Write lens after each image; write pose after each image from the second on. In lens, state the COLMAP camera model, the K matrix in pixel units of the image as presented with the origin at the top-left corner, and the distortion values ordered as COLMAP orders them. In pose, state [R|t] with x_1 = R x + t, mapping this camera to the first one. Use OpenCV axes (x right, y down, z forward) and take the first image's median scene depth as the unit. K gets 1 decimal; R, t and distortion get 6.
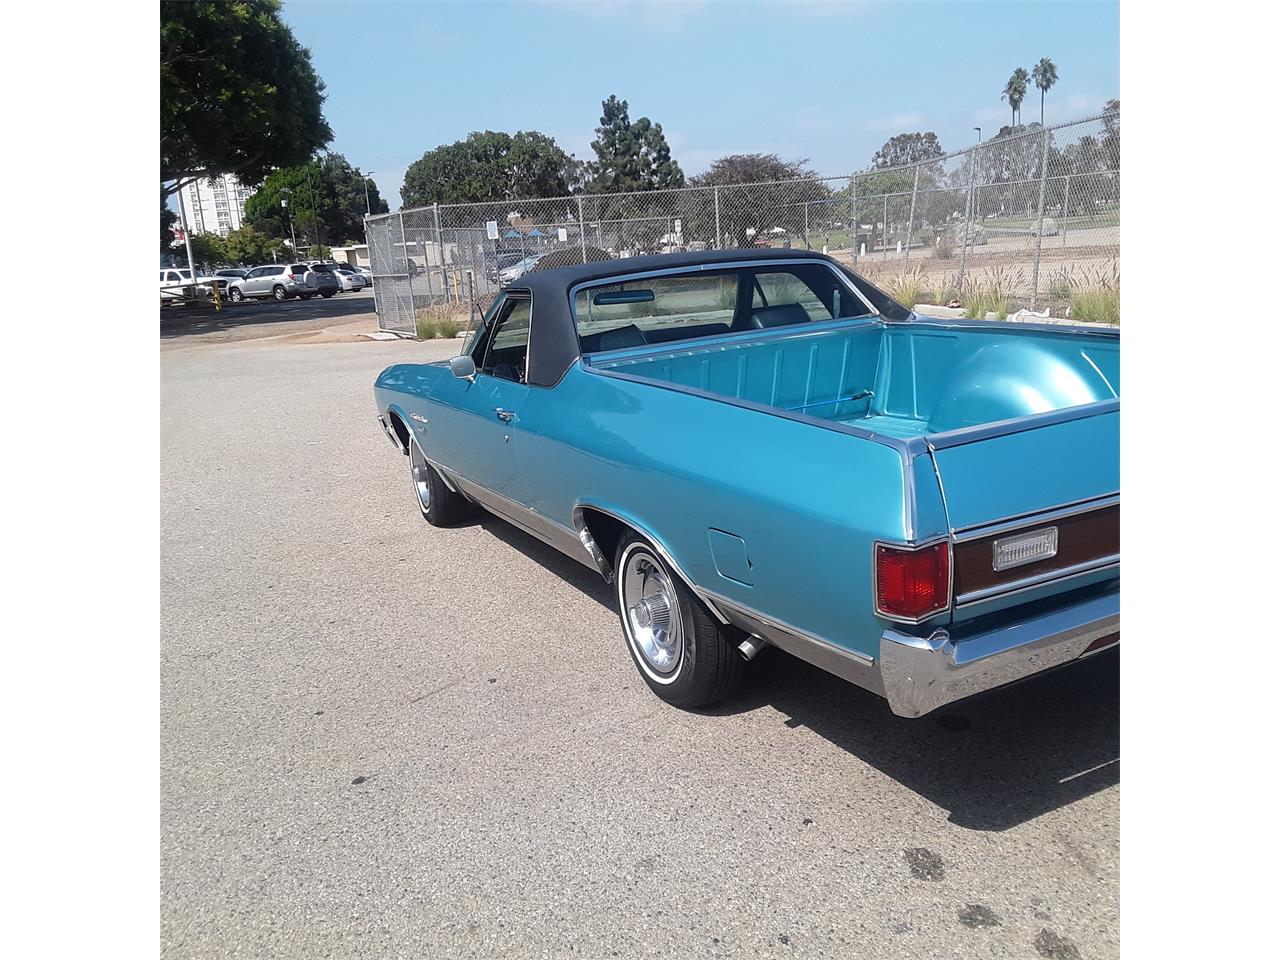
lens RADIAL K [[1022.6, 0, 640.0], [0, 1022.6, 480.0], [0, 0, 1]] dist [0.115103, -0.197753]
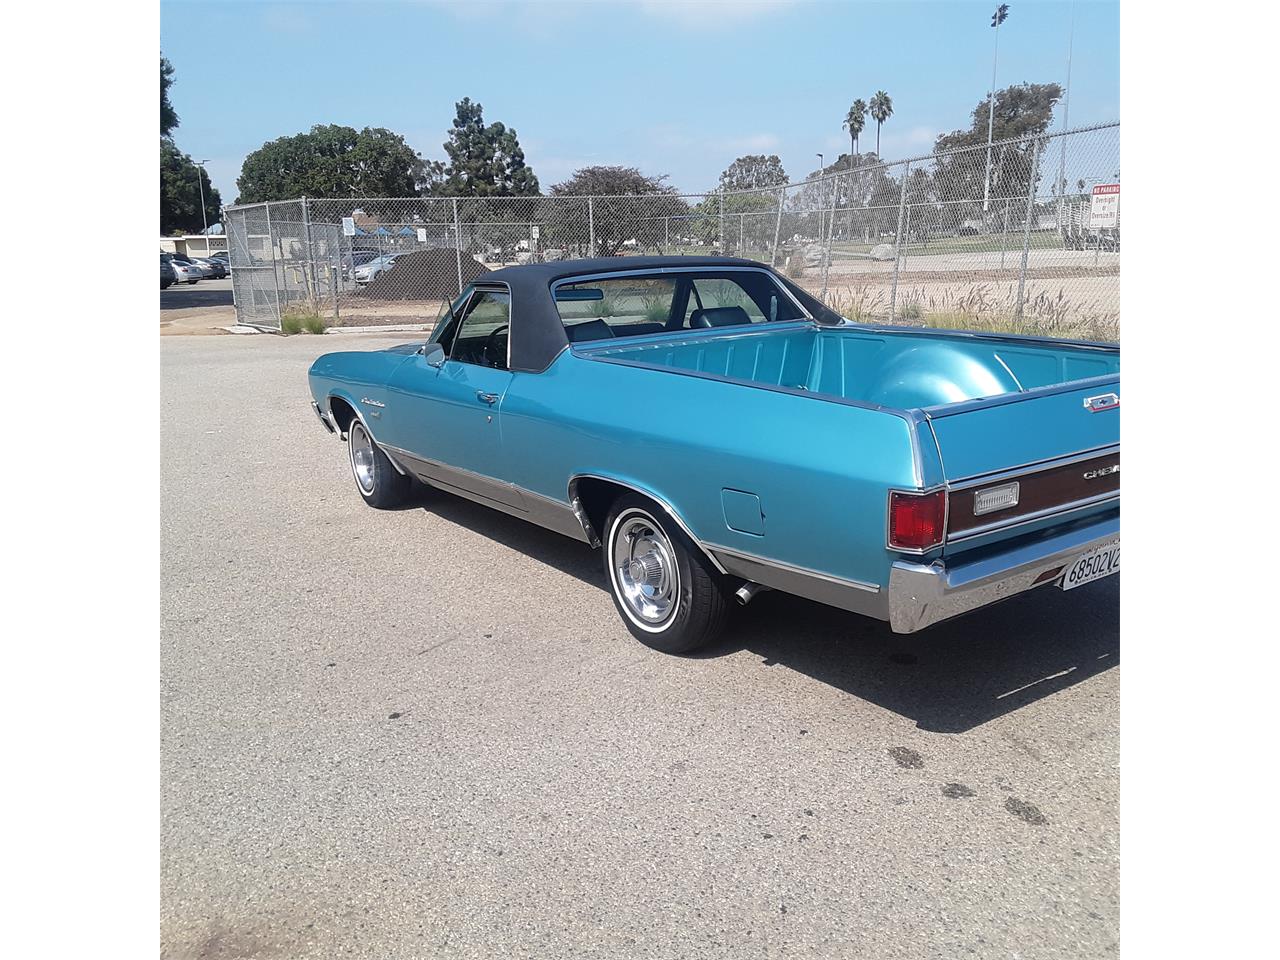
lens RADIAL K [[1022.6, 0, 640.0], [0, 1022.6, 480.0], [0, 0, 1]] dist [0.115103, -0.197753]
pose [[0.989227, 0.014263, 0.145692, -0.137610], [-0.013089, 0.999874, -0.009014, 0.034158], [-0.145802, 0.007009, 0.989289, -0.106641]]
